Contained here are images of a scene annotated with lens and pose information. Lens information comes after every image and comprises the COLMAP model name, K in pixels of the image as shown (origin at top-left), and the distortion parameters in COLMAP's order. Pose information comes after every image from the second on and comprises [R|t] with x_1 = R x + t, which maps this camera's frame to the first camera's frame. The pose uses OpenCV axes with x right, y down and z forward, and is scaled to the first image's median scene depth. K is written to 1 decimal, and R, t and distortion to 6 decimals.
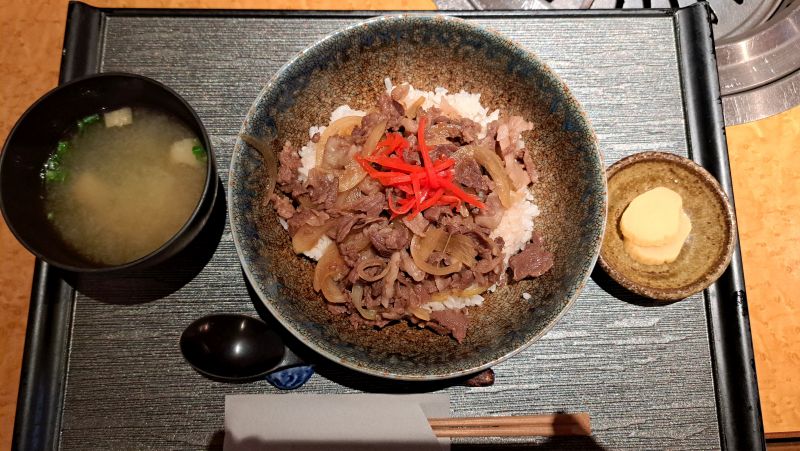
lens RADIAL K [[606.5, 0, 400.0], [0, 606.5, 225.5], [0, 0, 1]] dist [0.002509, -0.095116]
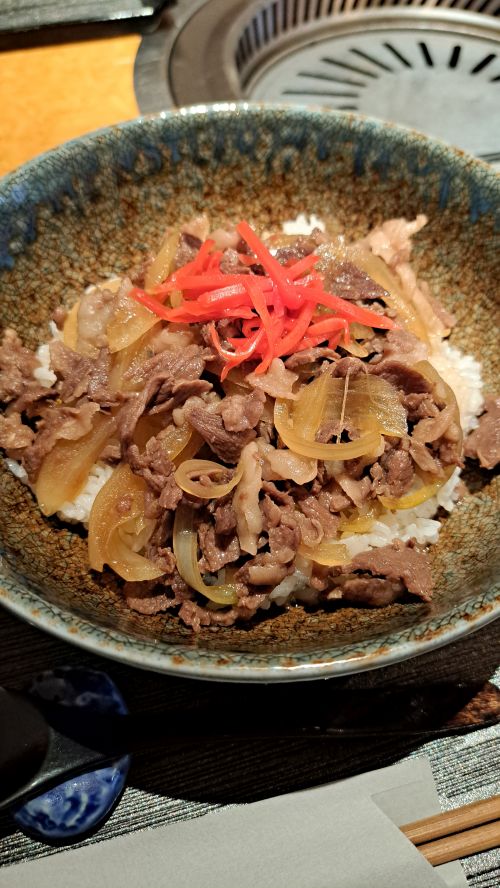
lens RADIAL K [[673.2, 0, 272.5], [0, 673.2, 445.8], [0, 0, 1]] dist [0.002509, -0.095116]
pose [[0.971005, -0.198327, 0.133475, -0.057455], [0.234063, 0.902274, -0.362099, 0.235996], [-0.048617, 0.382842, 0.922534, 0.478609]]
